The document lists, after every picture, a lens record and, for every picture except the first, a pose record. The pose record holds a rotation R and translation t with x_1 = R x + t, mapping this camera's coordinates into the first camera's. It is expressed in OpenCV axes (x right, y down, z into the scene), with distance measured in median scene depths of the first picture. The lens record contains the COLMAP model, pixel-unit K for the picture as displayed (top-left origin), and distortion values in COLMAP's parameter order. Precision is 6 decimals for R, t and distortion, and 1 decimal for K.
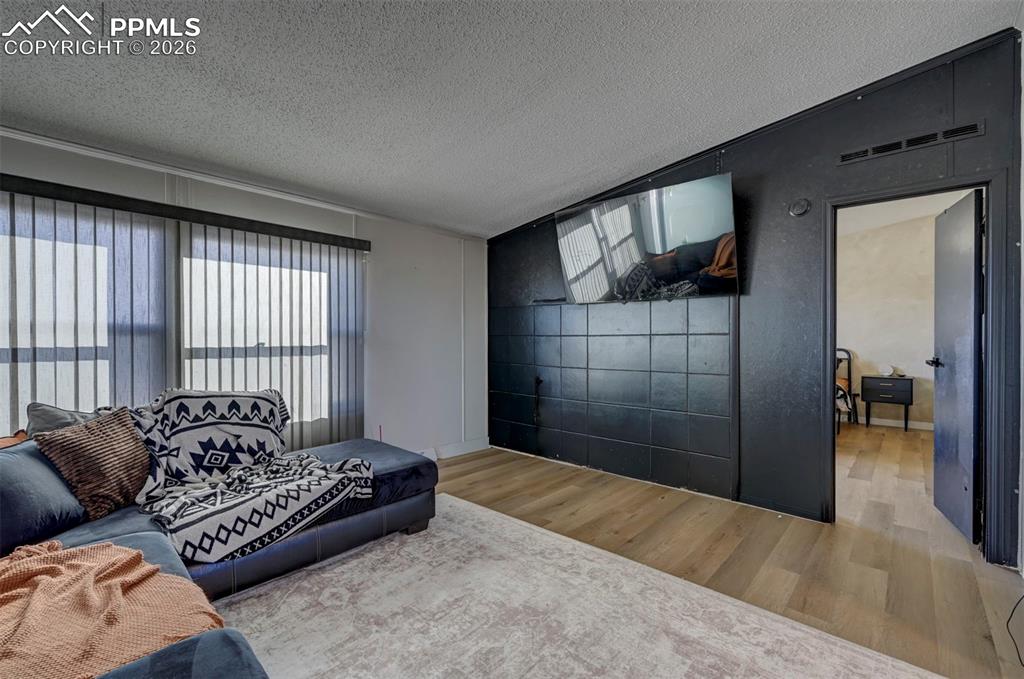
lens RADIAL K [[437.0, 0, 508.8], [0, 437.0, 343.1], [0, 0, 1]] dist [-0.005497, 0.000574]
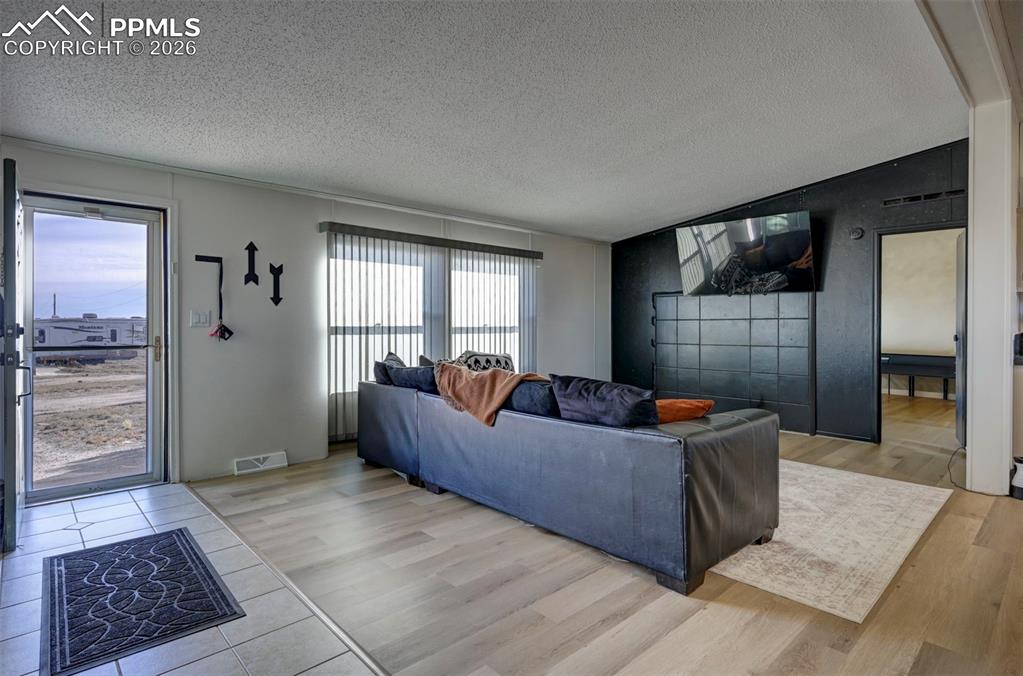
lens RADIAL K [[524.6, 0, 507.2], [0, 524.6, 329.4], [0, 0, 1]] dist [-0.004177, -0.000584]
pose [[0.996437, 0.002491, -0.084309, -0.319670], [-0.002480, 0.999997, 0.000234, 0.015900], [0.084309, -0.000025, 0.996440, -0.759378]]
